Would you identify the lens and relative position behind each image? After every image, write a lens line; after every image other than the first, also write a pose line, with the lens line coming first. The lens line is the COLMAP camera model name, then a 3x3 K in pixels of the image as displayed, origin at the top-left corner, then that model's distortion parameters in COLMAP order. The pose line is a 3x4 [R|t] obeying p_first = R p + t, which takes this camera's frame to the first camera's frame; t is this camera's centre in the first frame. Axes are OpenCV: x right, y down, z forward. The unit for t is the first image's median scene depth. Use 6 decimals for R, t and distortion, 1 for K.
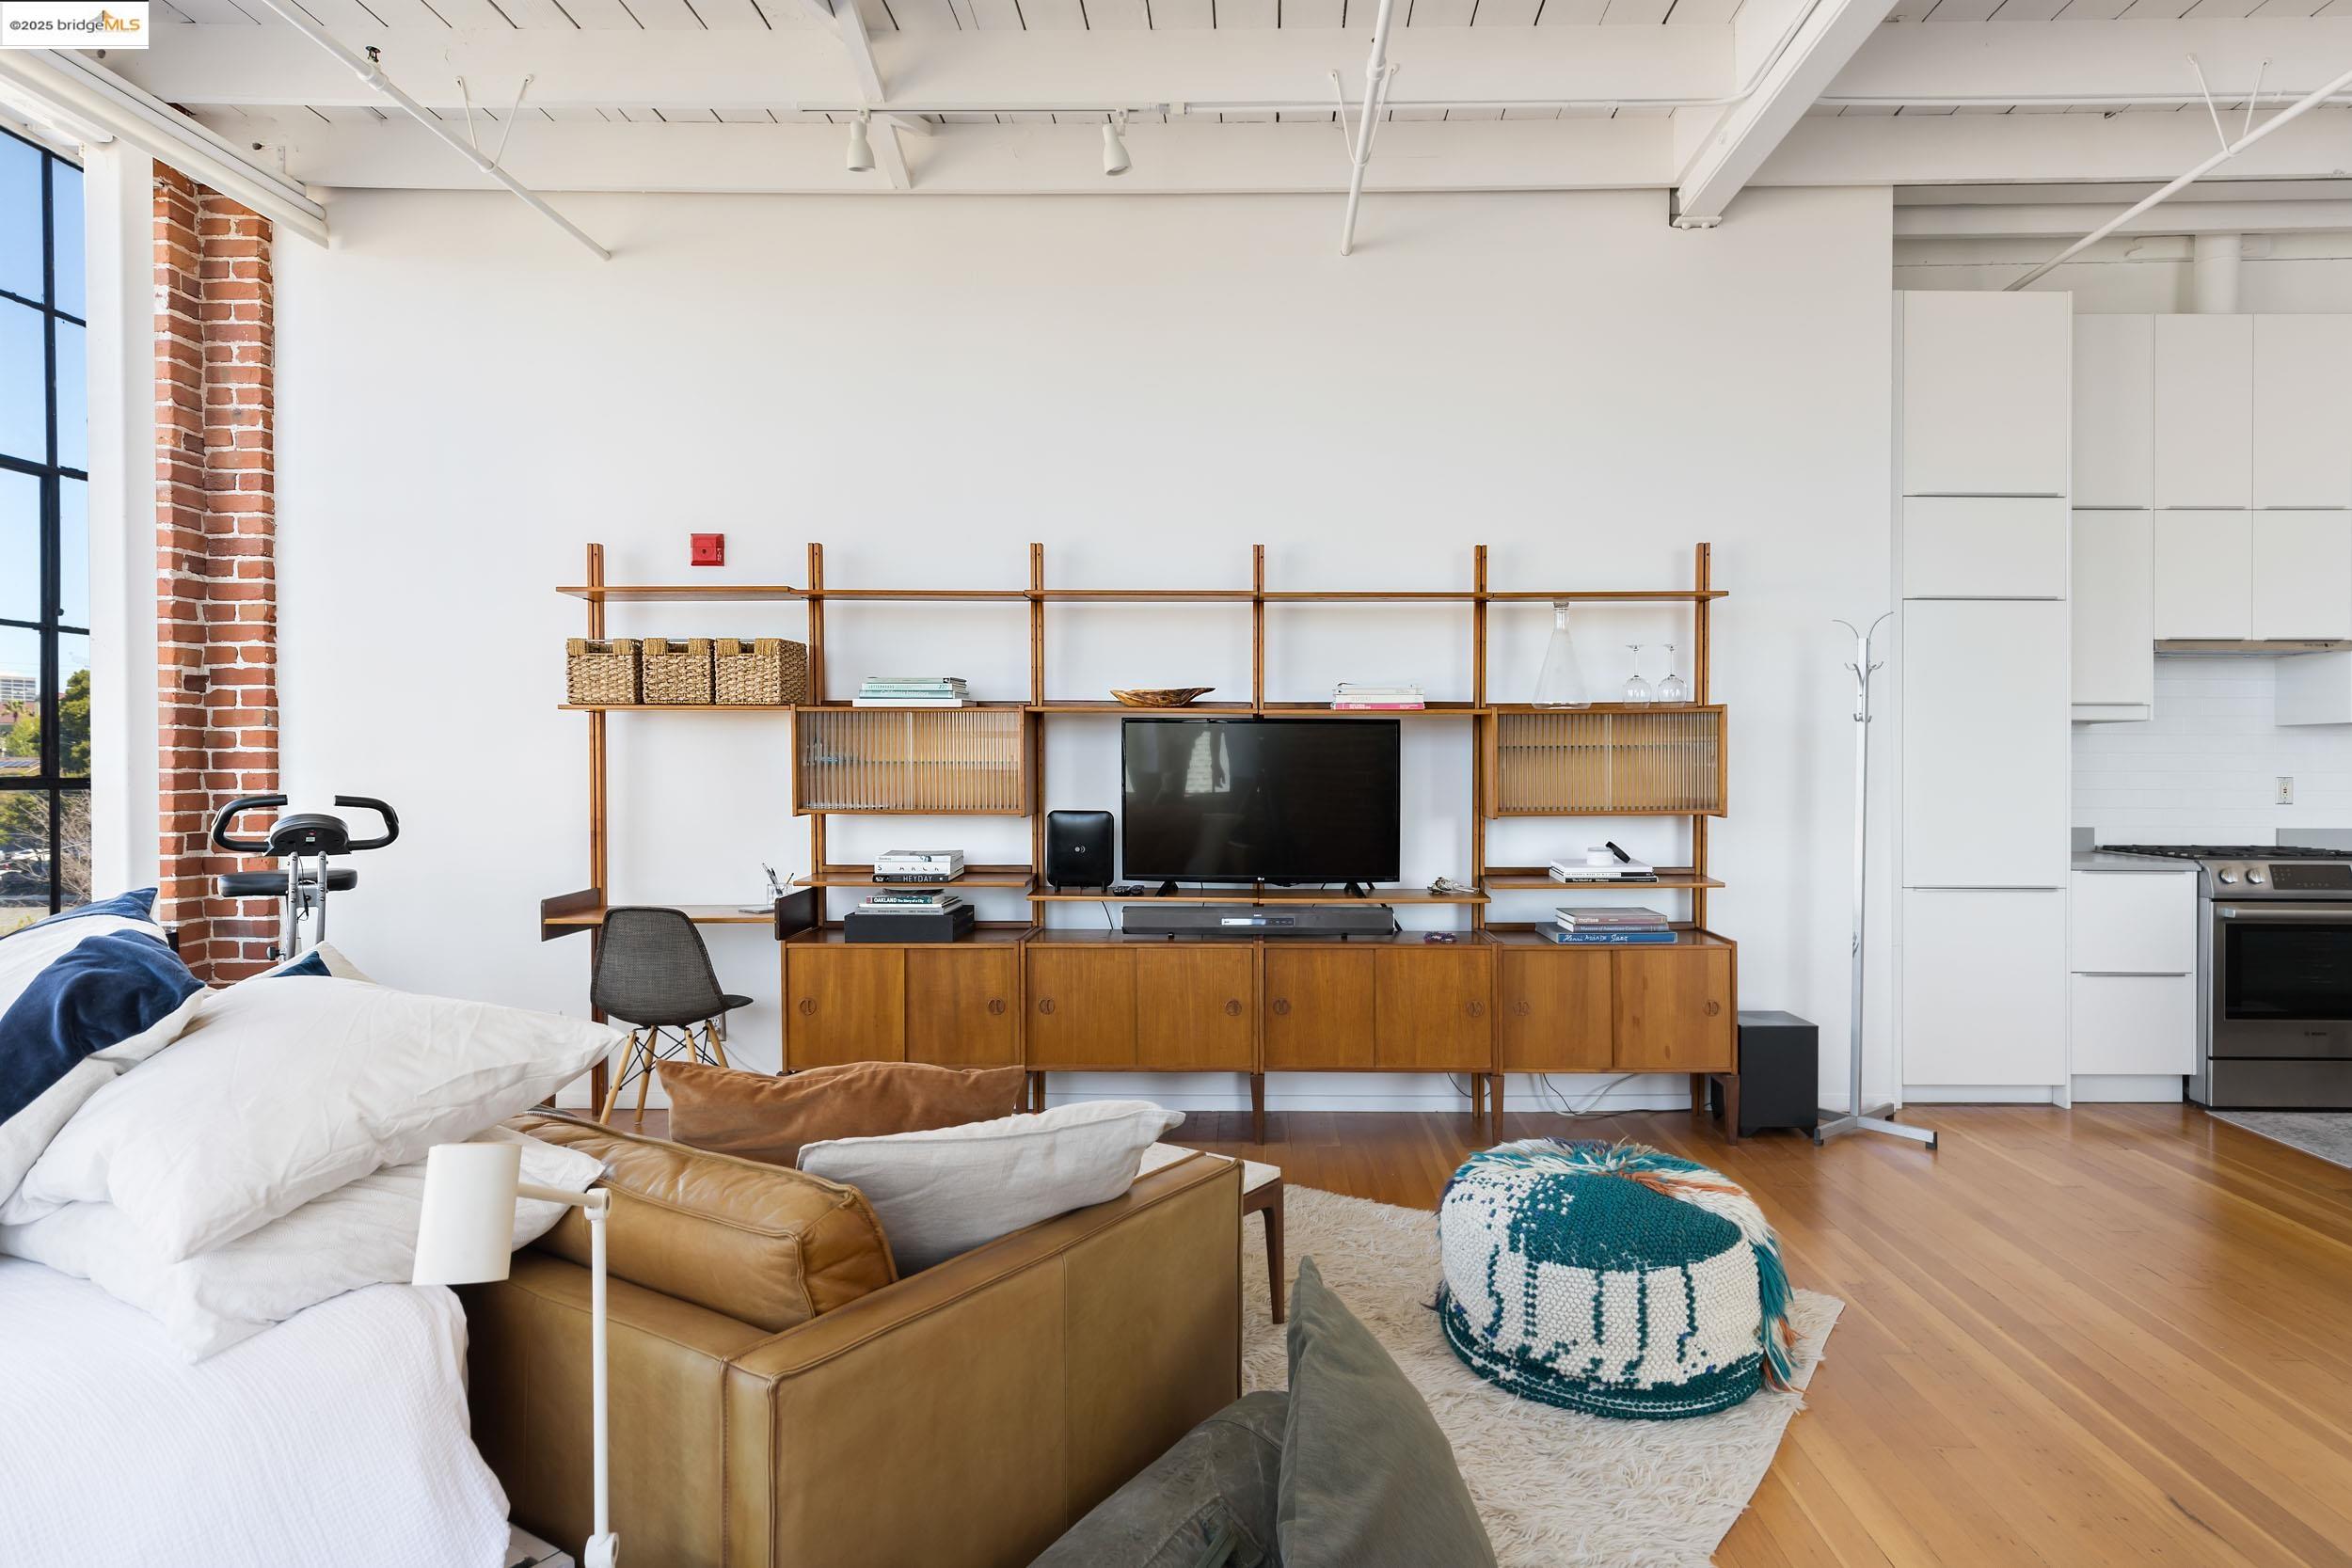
lens RADIAL K [[1240.9, 0, 1168.0], [0, 1240.9, 824.9], [0, 0, 1]] dist [-0.003985, -0.000680]
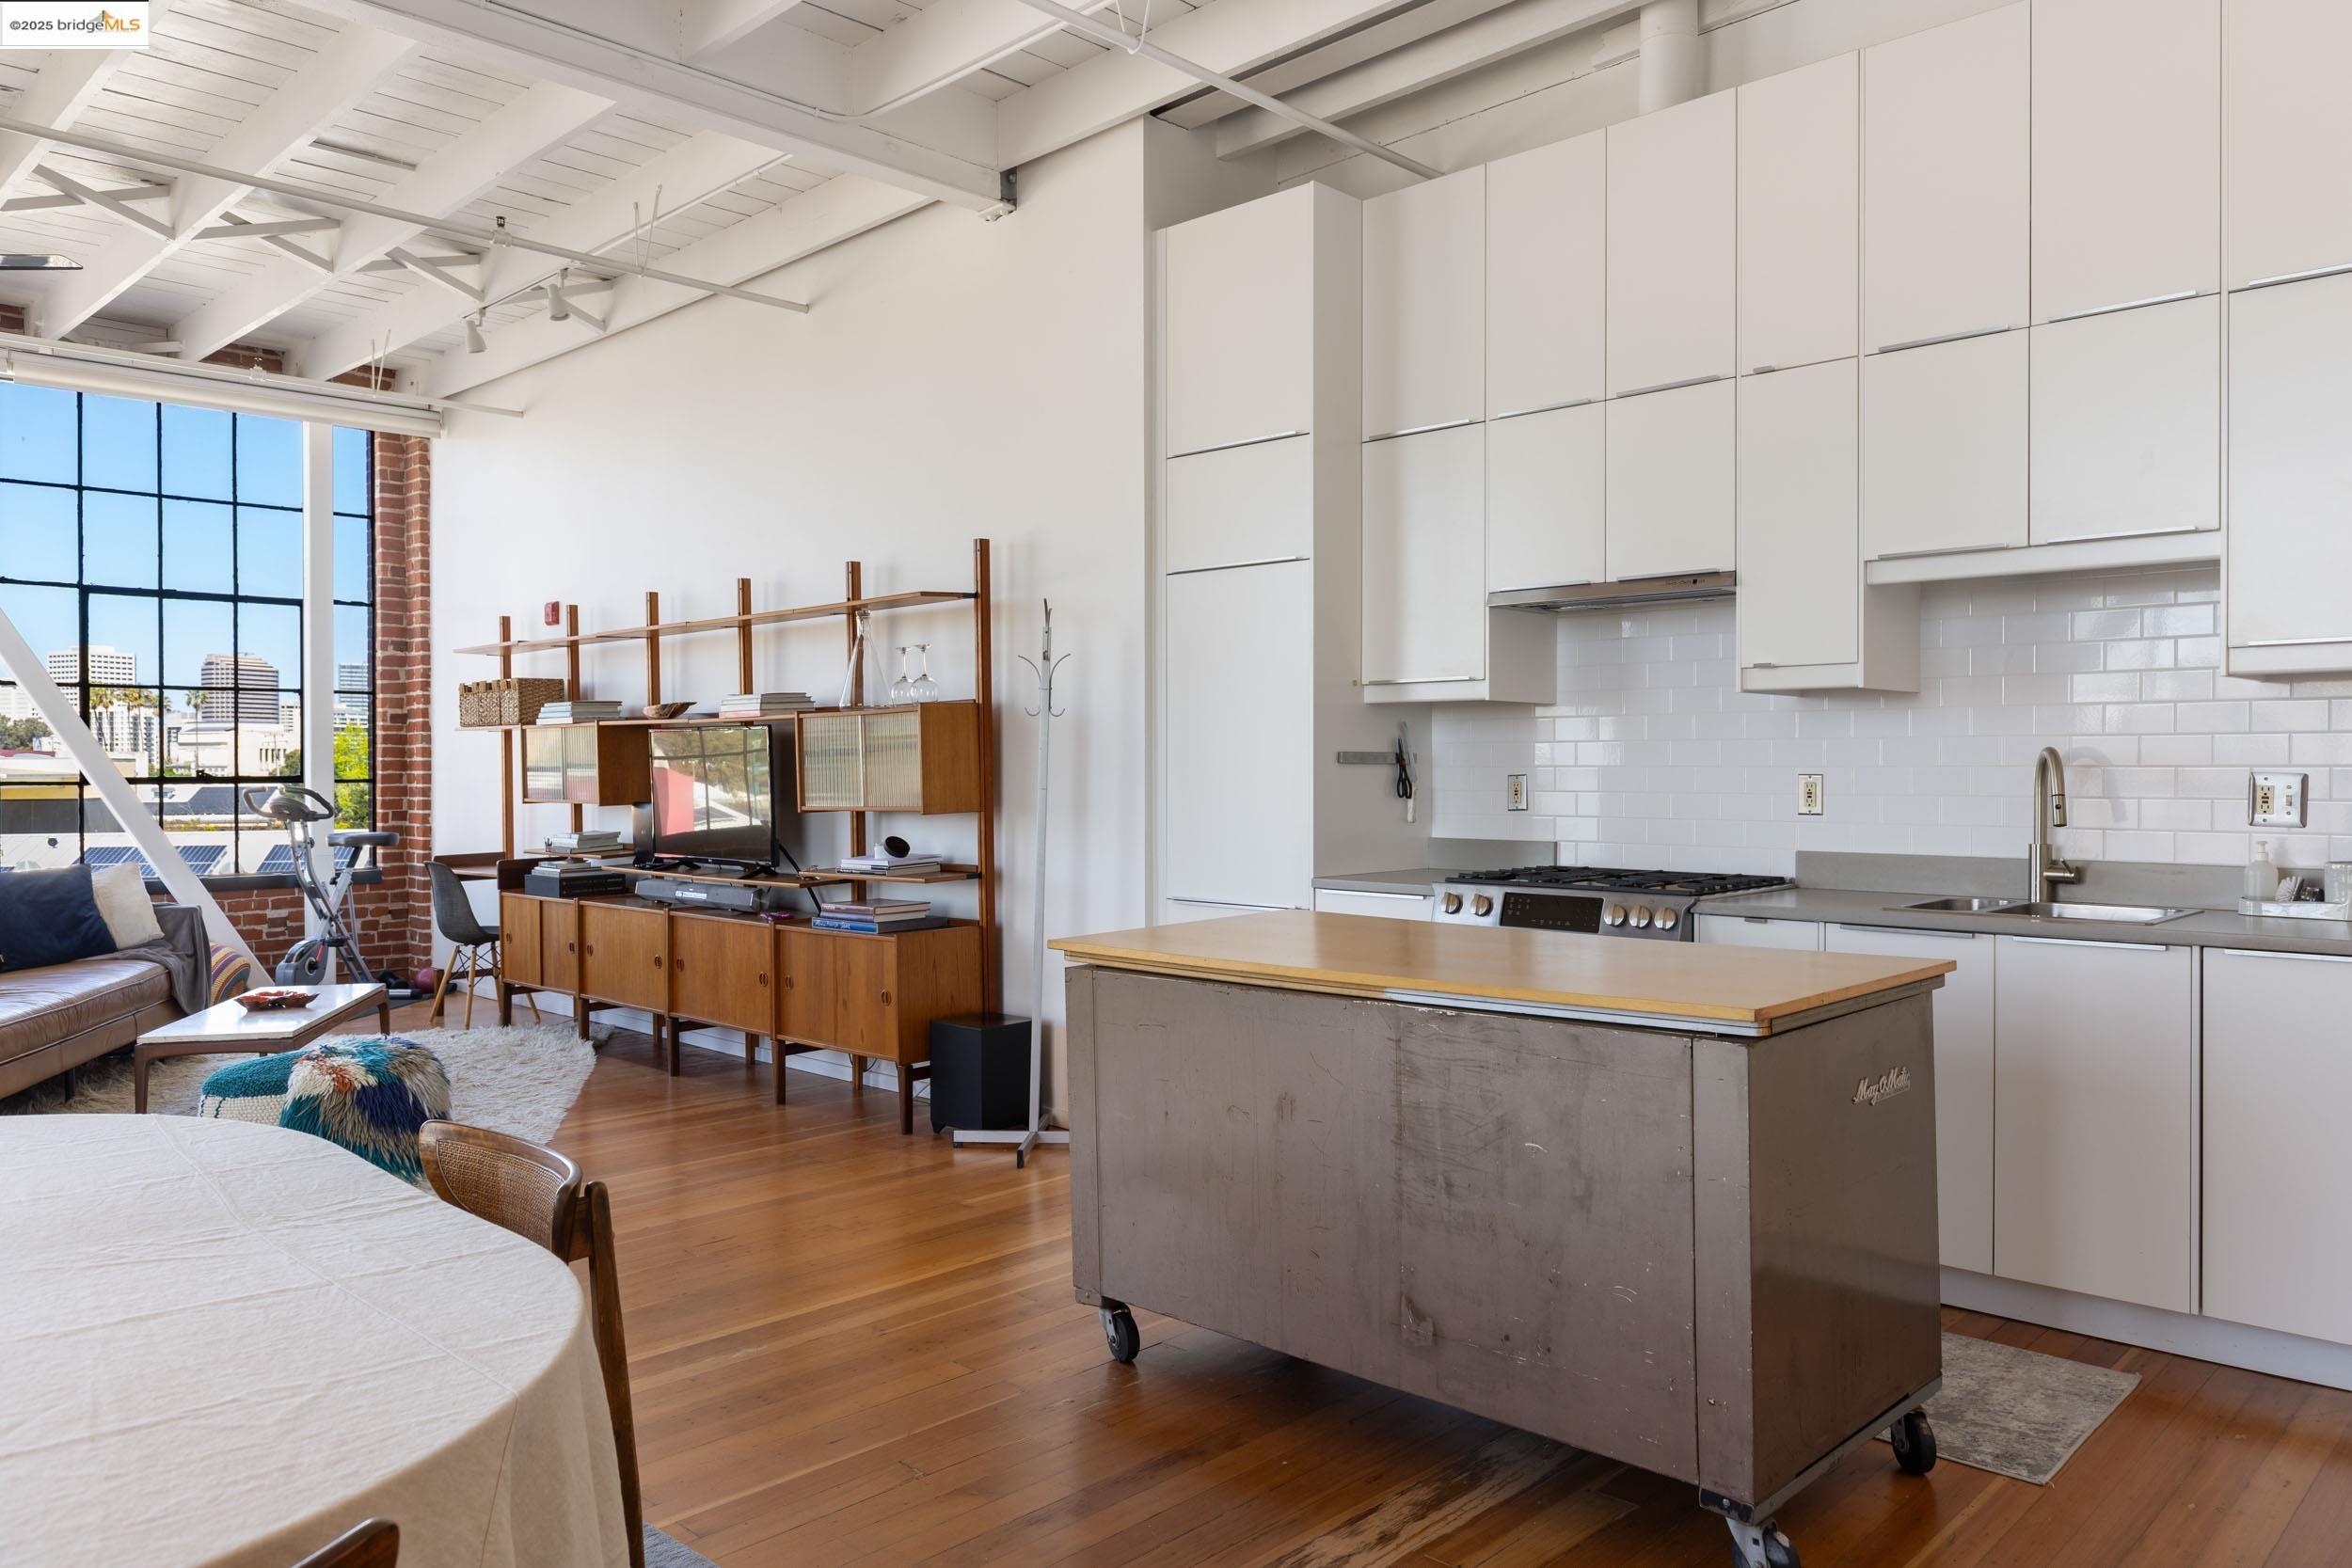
lens RADIAL K [[1637.0, 0, 1174.0], [0, 1637.0, 783.1], [0, 0, 1]] dist [0.000723, 0.000258]
pose [[0.713845, 0.001054, -0.700303, 1.453889], [-0.001143, 0.999999, 0.000340, -0.031194], [0.700302, 0.000558, 0.713846, 0.173405]]
